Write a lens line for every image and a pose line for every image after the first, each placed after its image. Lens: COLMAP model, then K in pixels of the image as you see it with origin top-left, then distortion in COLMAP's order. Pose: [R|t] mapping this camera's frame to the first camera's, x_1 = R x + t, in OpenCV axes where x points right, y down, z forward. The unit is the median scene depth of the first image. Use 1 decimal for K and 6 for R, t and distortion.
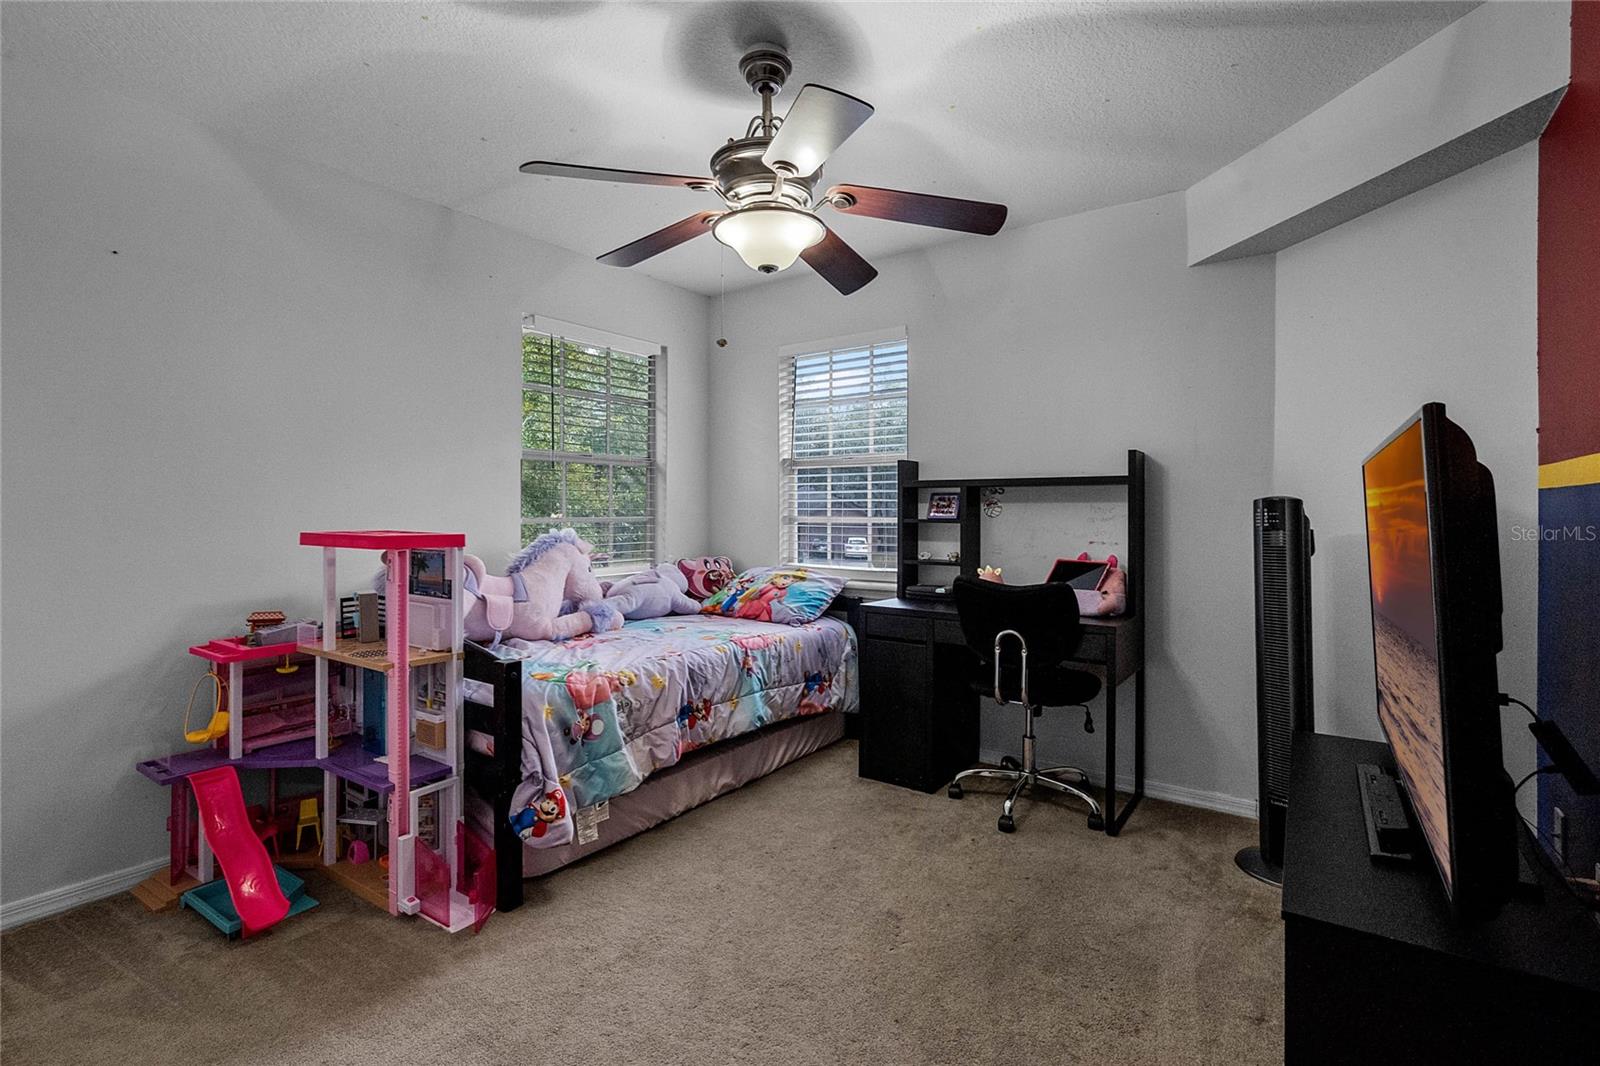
lens RADIAL K [[736.2, 0, 805.3], [0, 736.2, 525.5], [0, 0, 1]] dist [-0.001113, 0.001059]
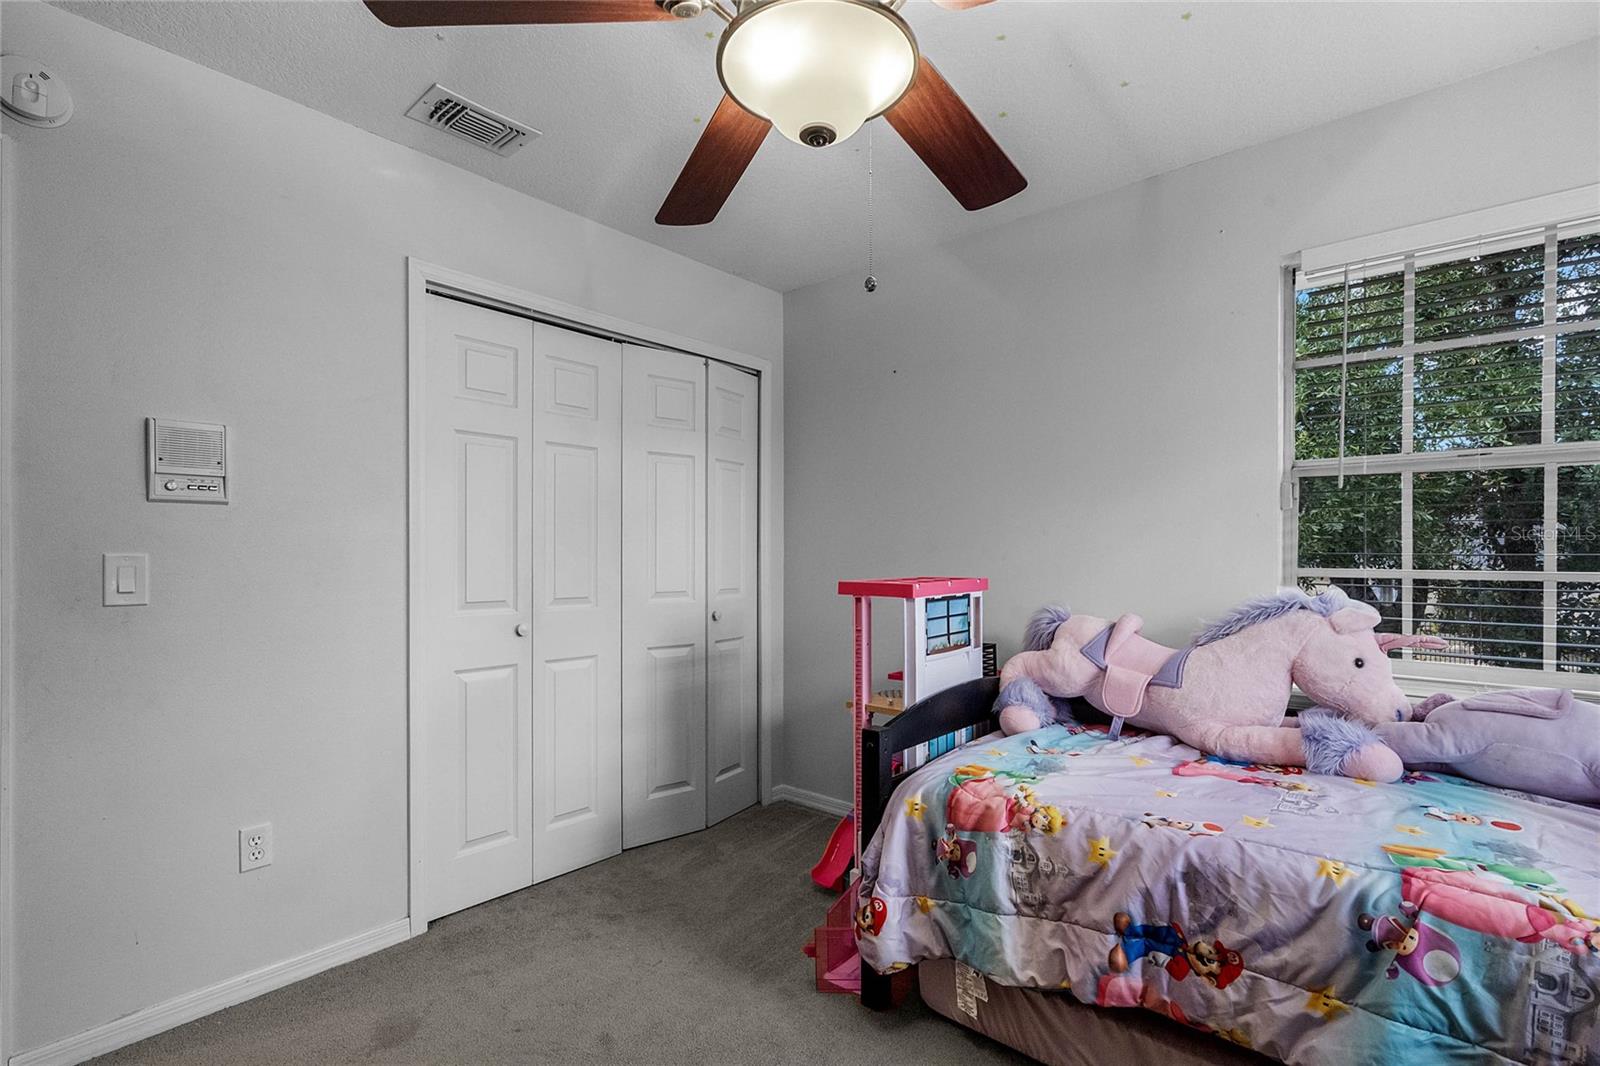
lens RADIAL K [[736.2, 0, 805.8], [0, 736.2, 538.1], [0, 0, 1]] dist [-0.001113, 0.001059]
pose [[-0.118263, -0.024998, -0.992668, 0.414714], [-0.005284, 0.999685, -0.024545, -0.025515], [0.992968, 0.002342, -0.118357, 0.811625]]
